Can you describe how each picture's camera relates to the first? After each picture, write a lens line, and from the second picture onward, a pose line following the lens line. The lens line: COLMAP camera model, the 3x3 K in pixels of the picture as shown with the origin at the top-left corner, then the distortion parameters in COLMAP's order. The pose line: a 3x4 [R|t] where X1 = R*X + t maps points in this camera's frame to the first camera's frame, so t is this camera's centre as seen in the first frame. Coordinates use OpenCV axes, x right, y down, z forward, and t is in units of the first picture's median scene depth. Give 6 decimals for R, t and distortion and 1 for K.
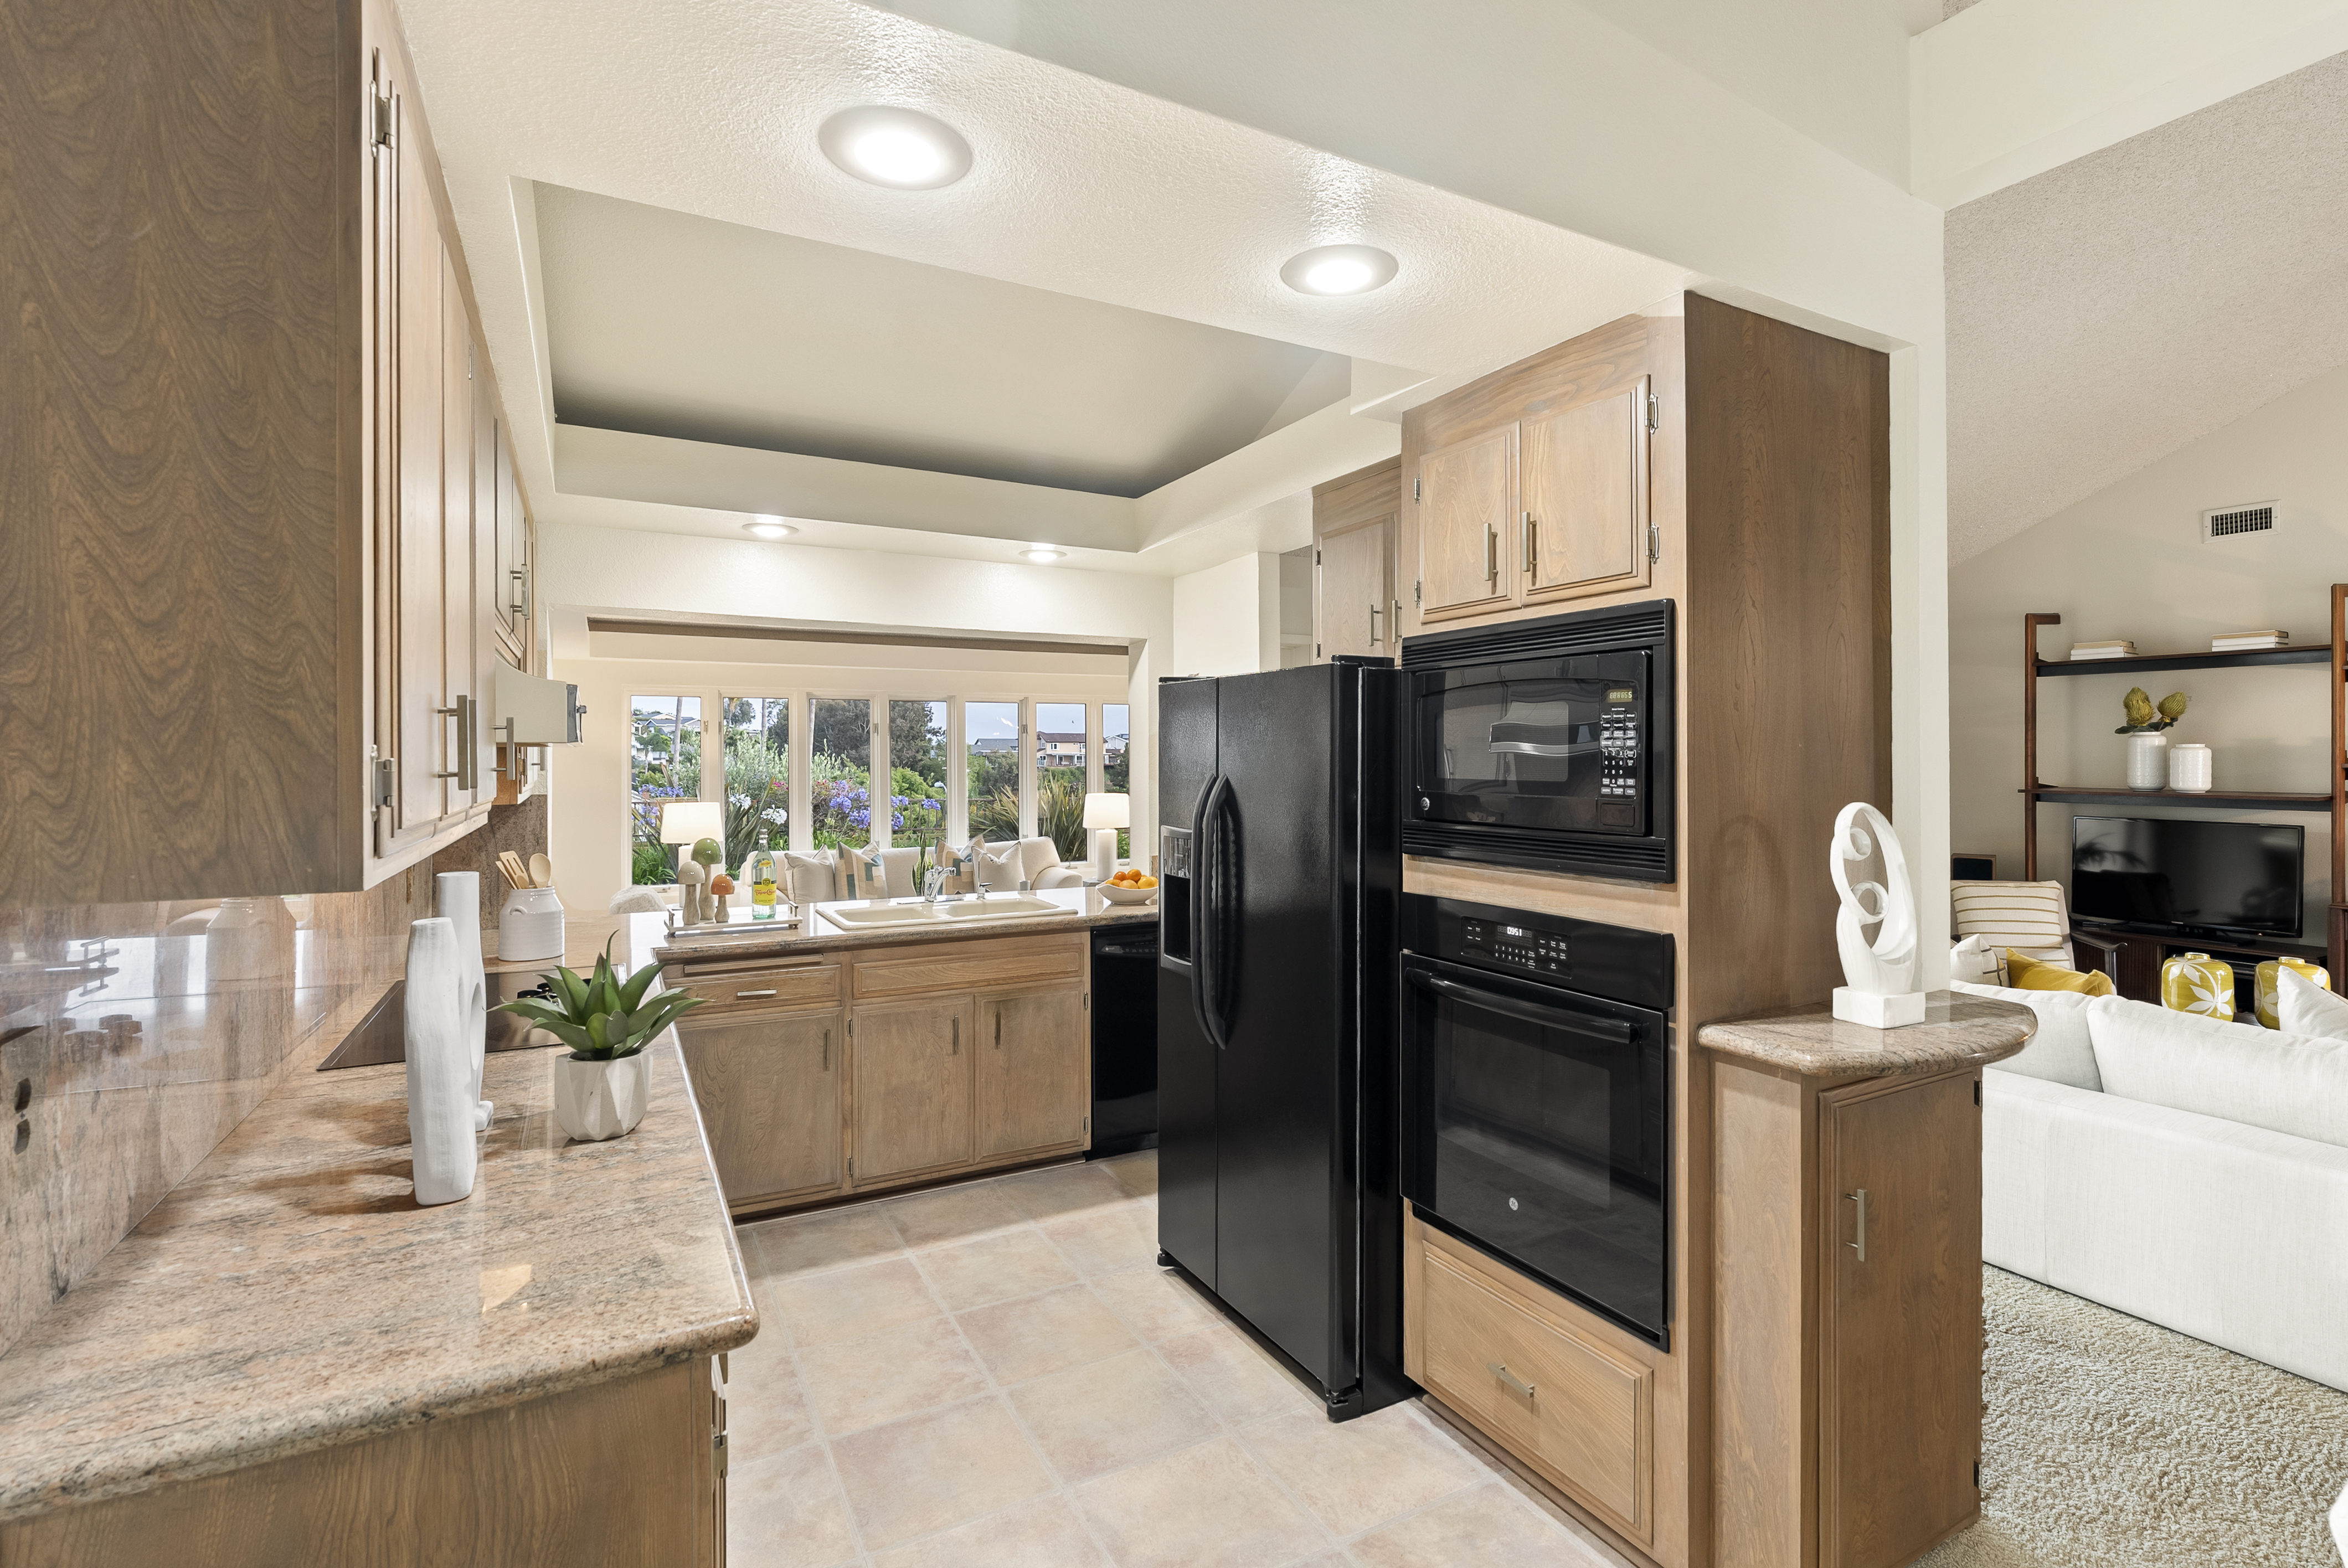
lens RADIAL K [[1068.4, 0, 1202.1], [0, 1068.4, 767.0], [0, 0, 1]] dist [-0.009411, 0.002473]
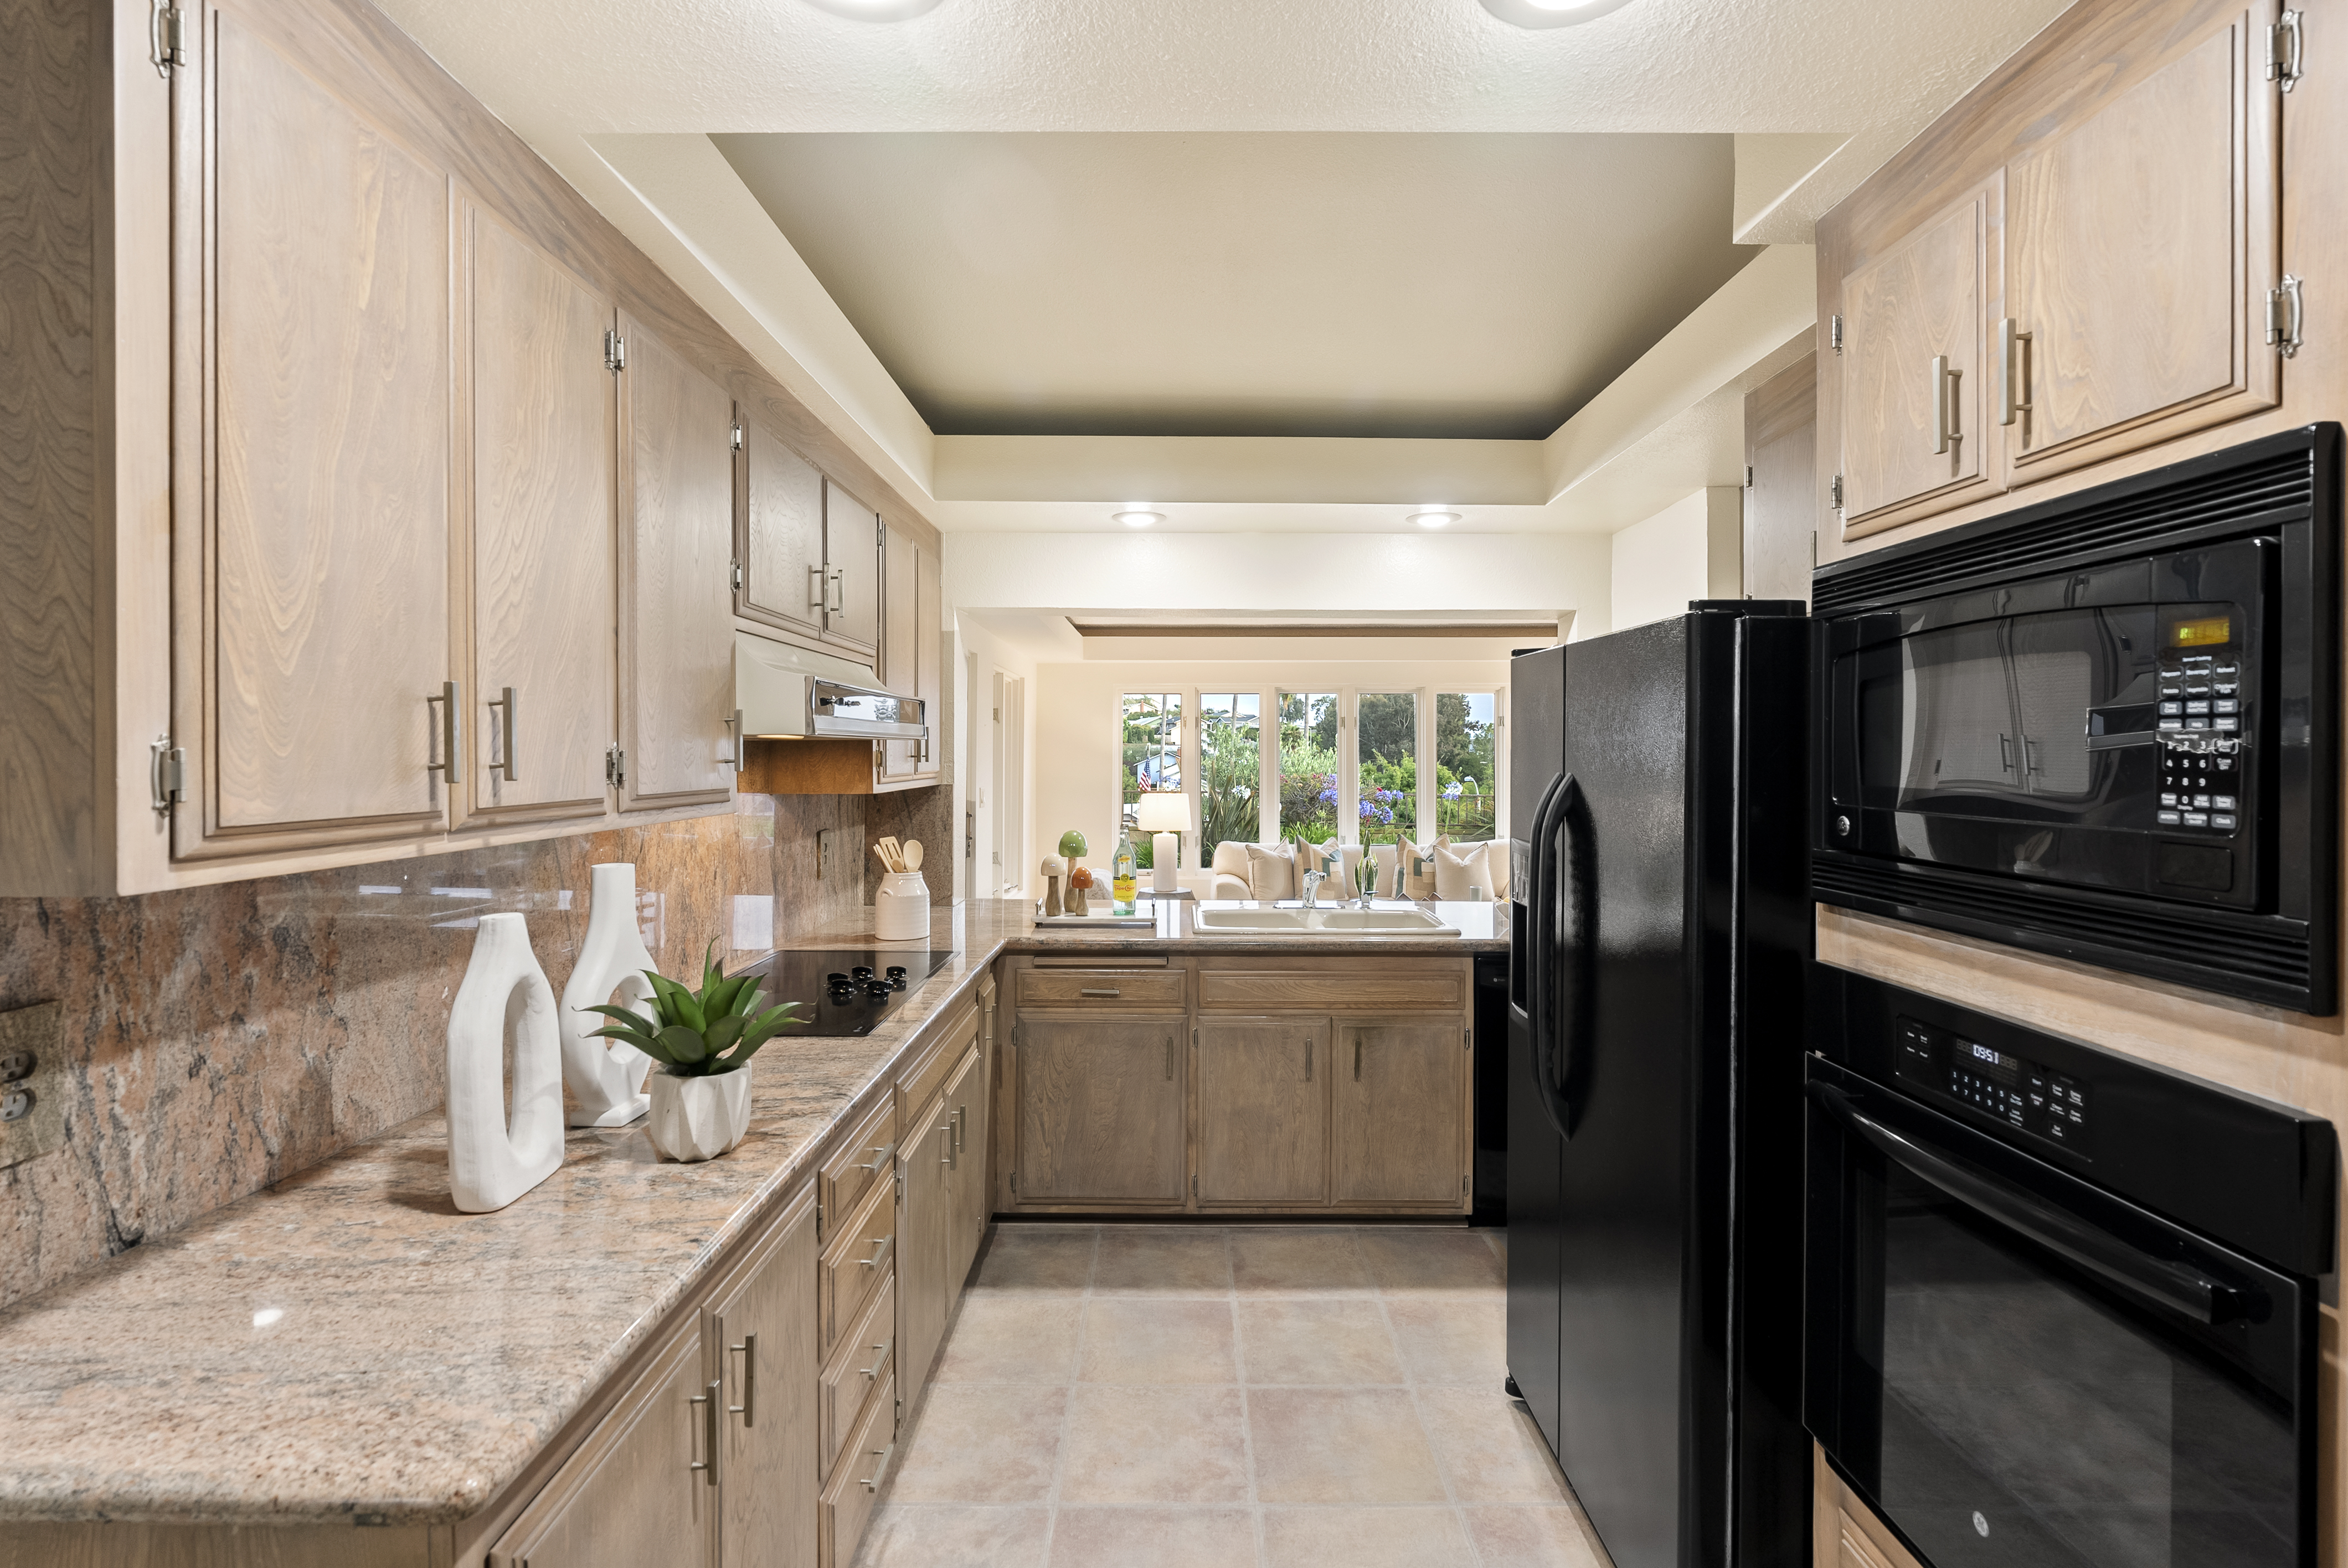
lens RADIAL K [[1068.4, 0, 1176.6], [0, 1068.4, 763.3], [0, 0, 1]] dist [-0.009411, 0.002473]
pose [[0.876384, 0.008455, -0.481539, 0.181808], [-0.007559, 0.999964, 0.003800, -0.002191], [0.481554, 0.000310, 0.876416, 0.281175]]
